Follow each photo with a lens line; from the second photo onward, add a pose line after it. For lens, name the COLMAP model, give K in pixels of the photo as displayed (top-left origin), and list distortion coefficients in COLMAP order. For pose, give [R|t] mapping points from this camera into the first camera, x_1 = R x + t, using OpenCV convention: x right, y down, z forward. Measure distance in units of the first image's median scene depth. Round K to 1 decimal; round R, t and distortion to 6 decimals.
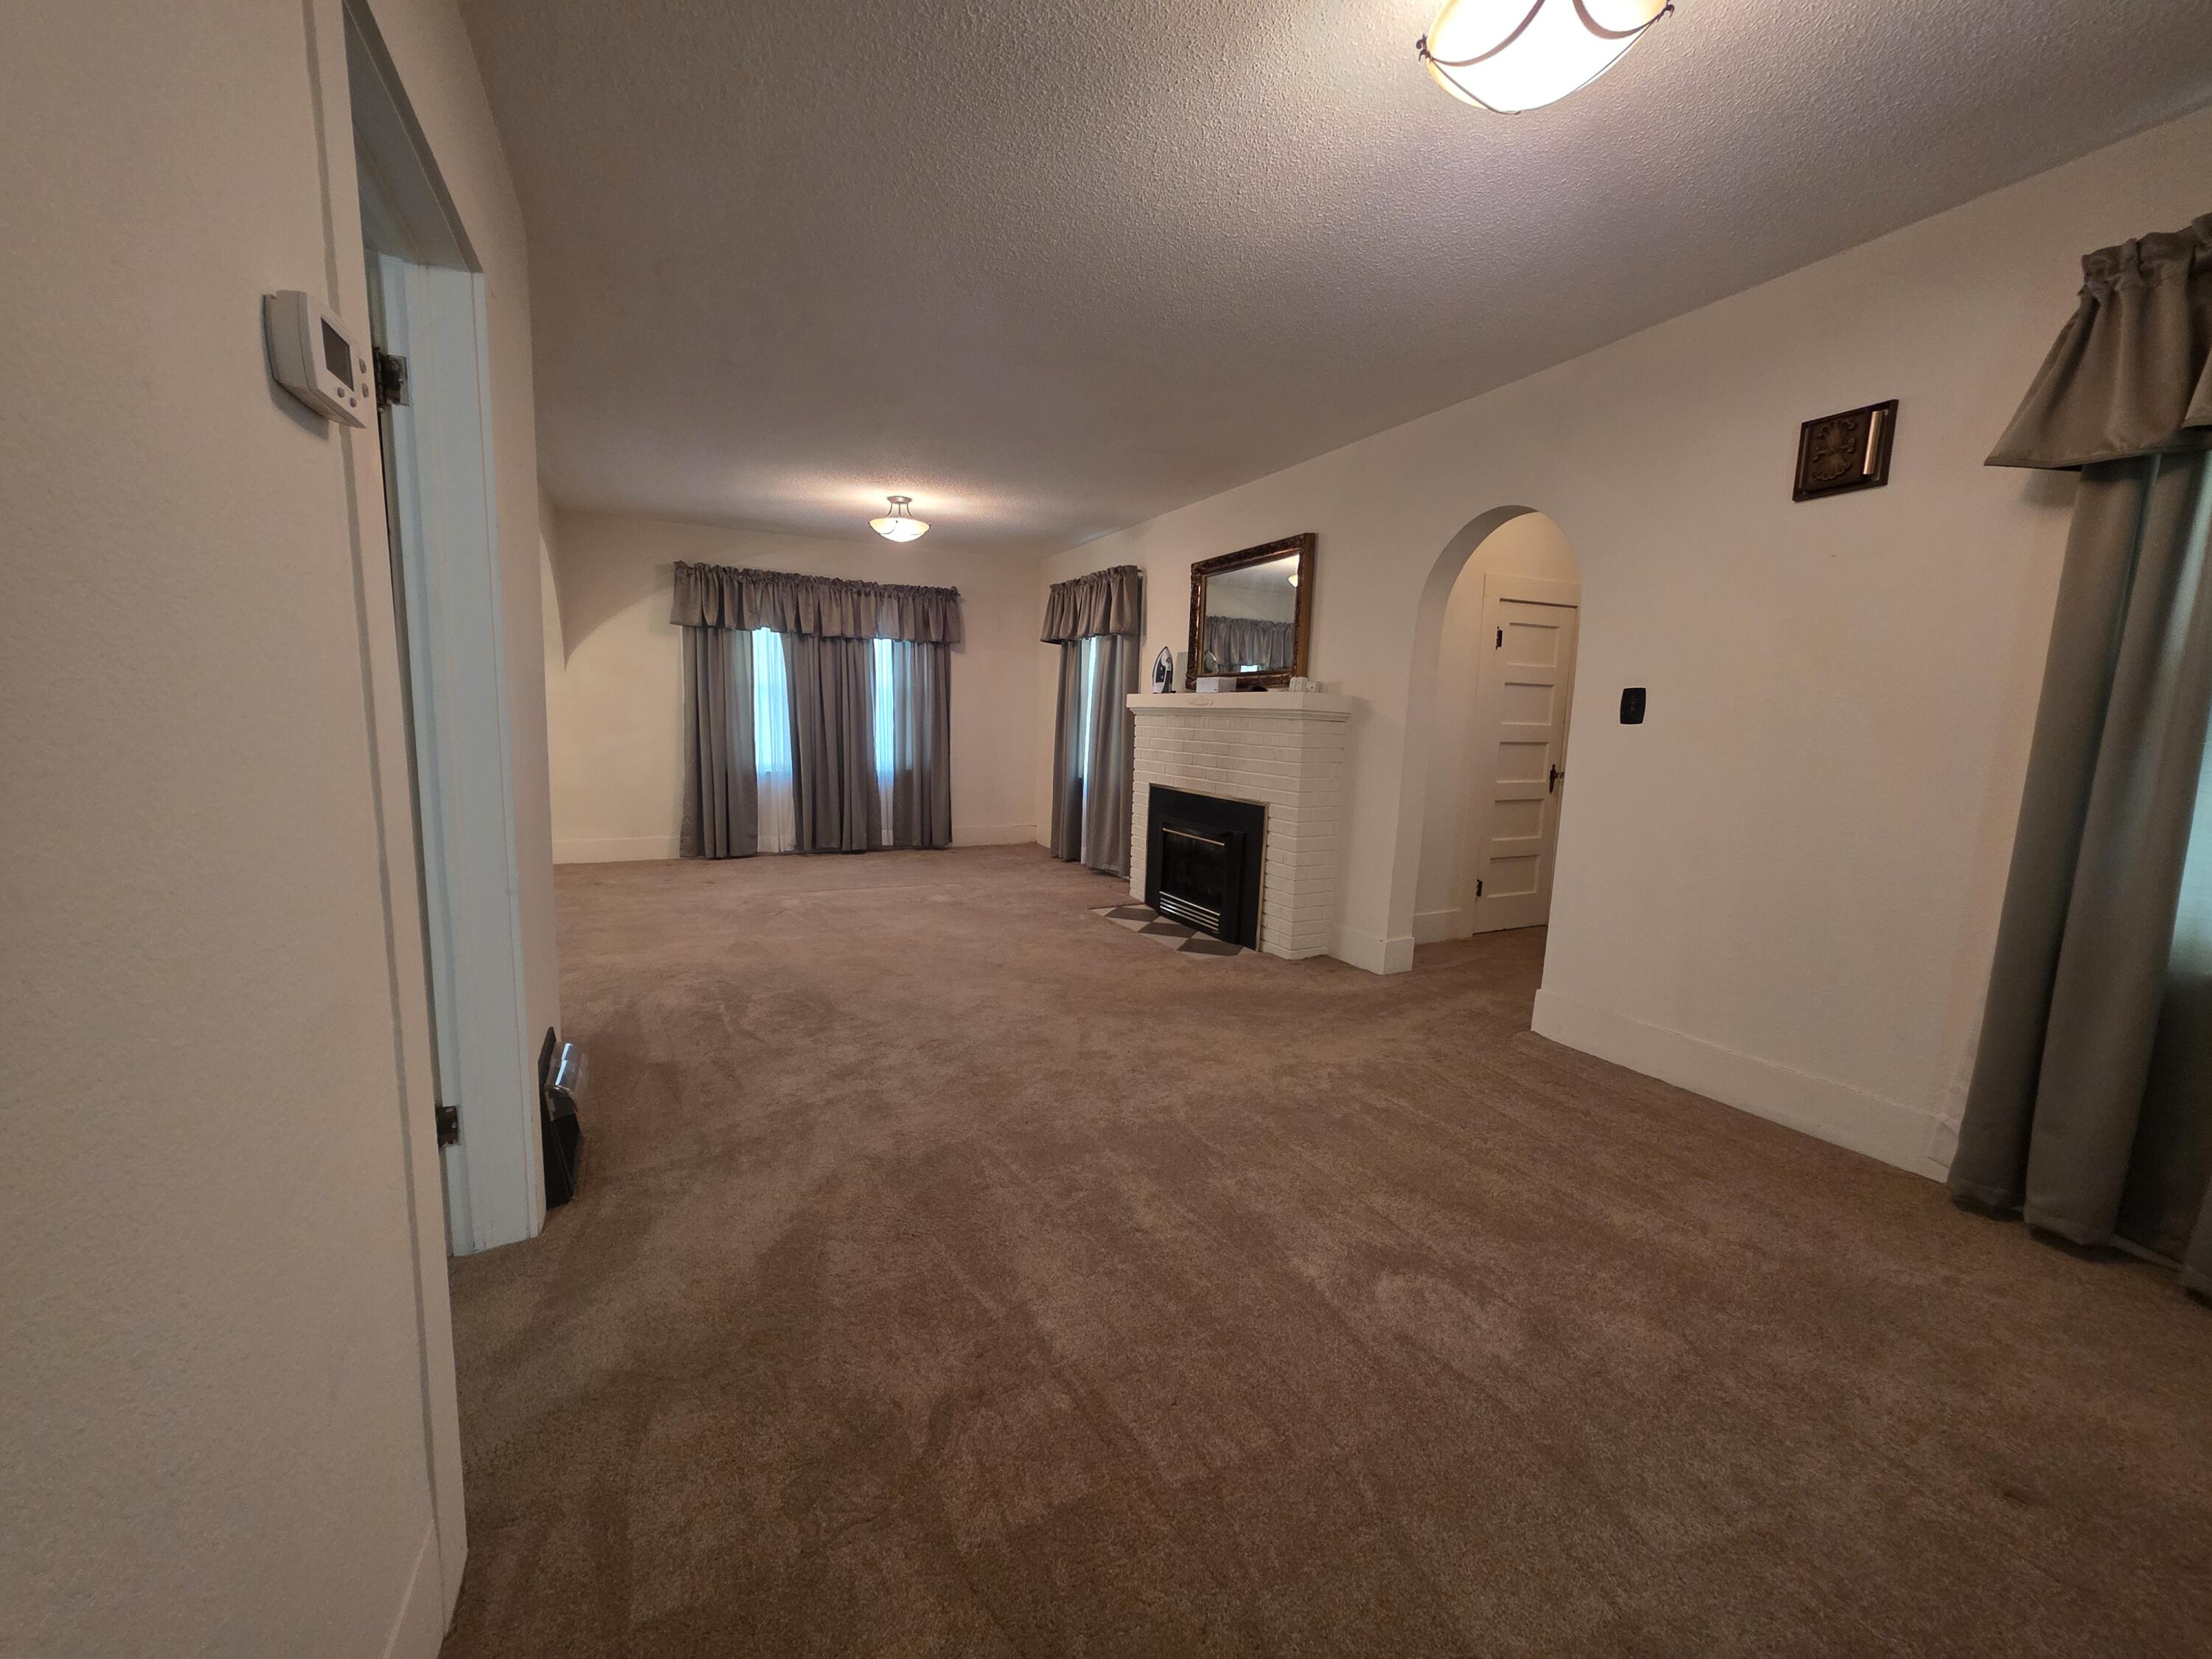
lens RADIAL K [[876.1, 0, 1085.6], [0, 876.1, 825.3], [0, 0, 1]] dist [0.000596, 0.000163]
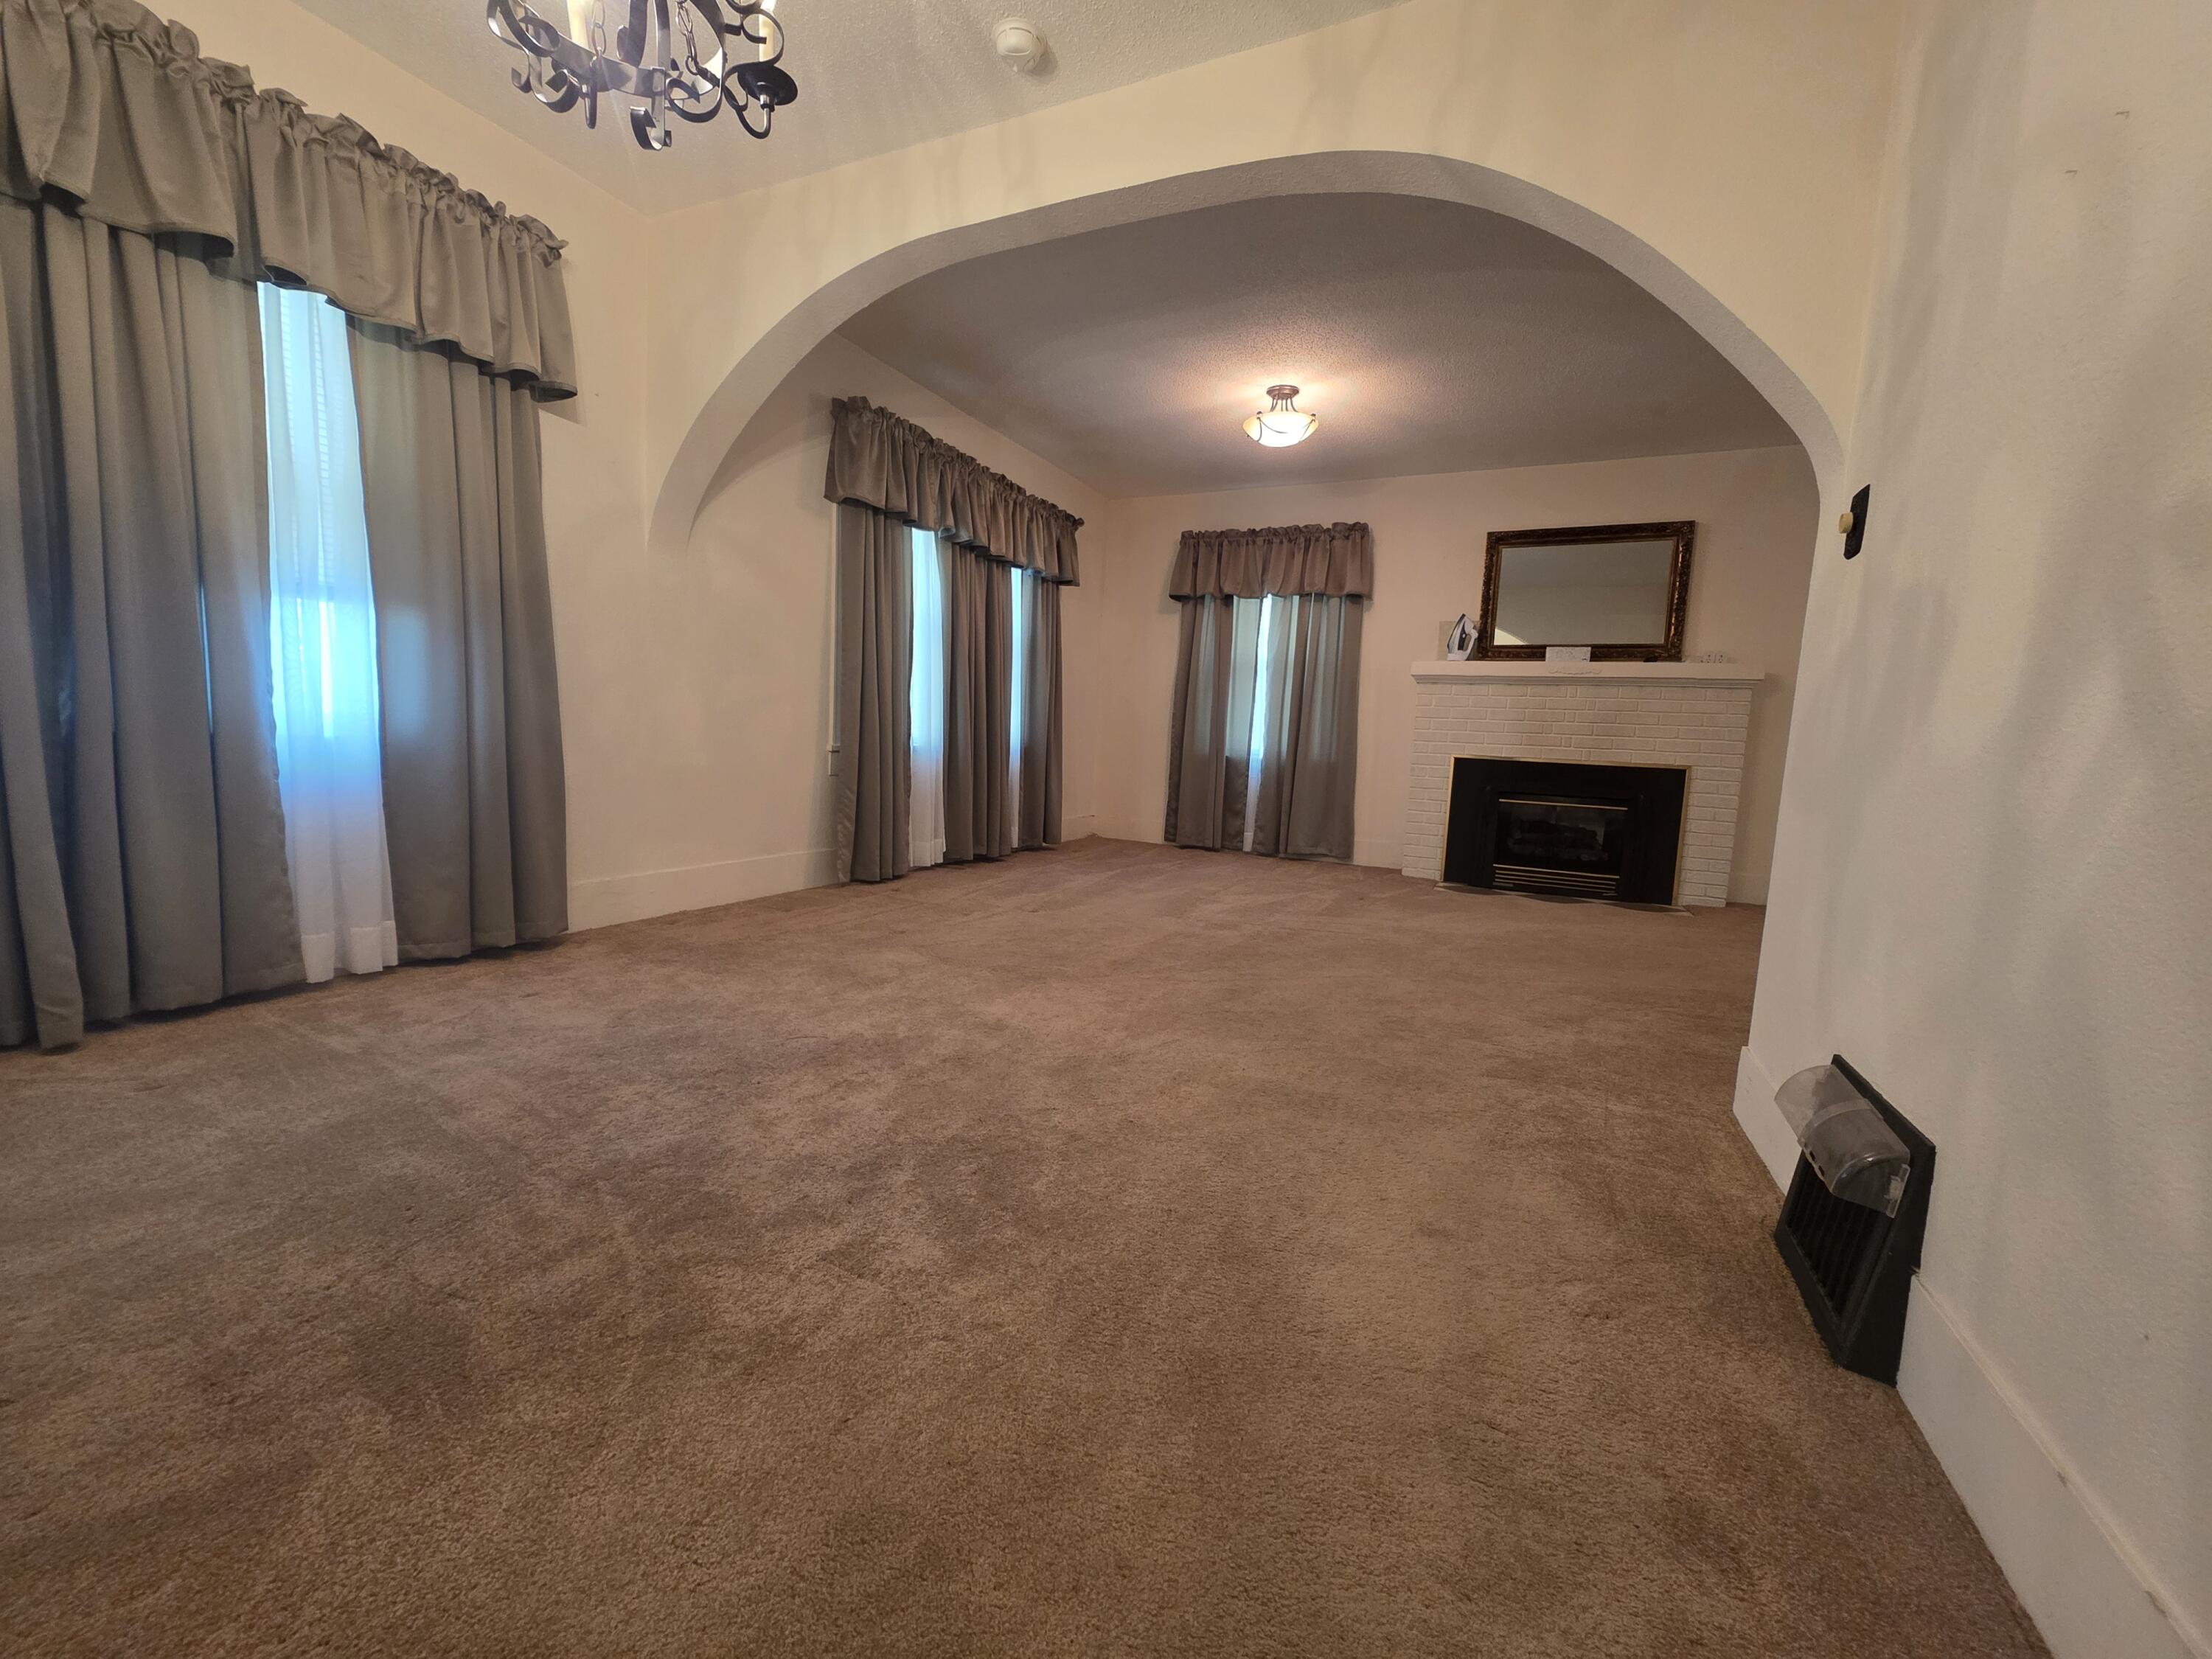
lens RADIAL K [[876.1, 0, 1085.6], [0, 876.1, 825.3], [0, 0, 1]] dist [0.000596, 0.000163]
pose [[0.785754, -0.051746, 0.616371, -0.686072], [0.051799, 0.998499, 0.017793, -0.006574], [-0.616367, 0.017946, 0.787255, 0.402094]]
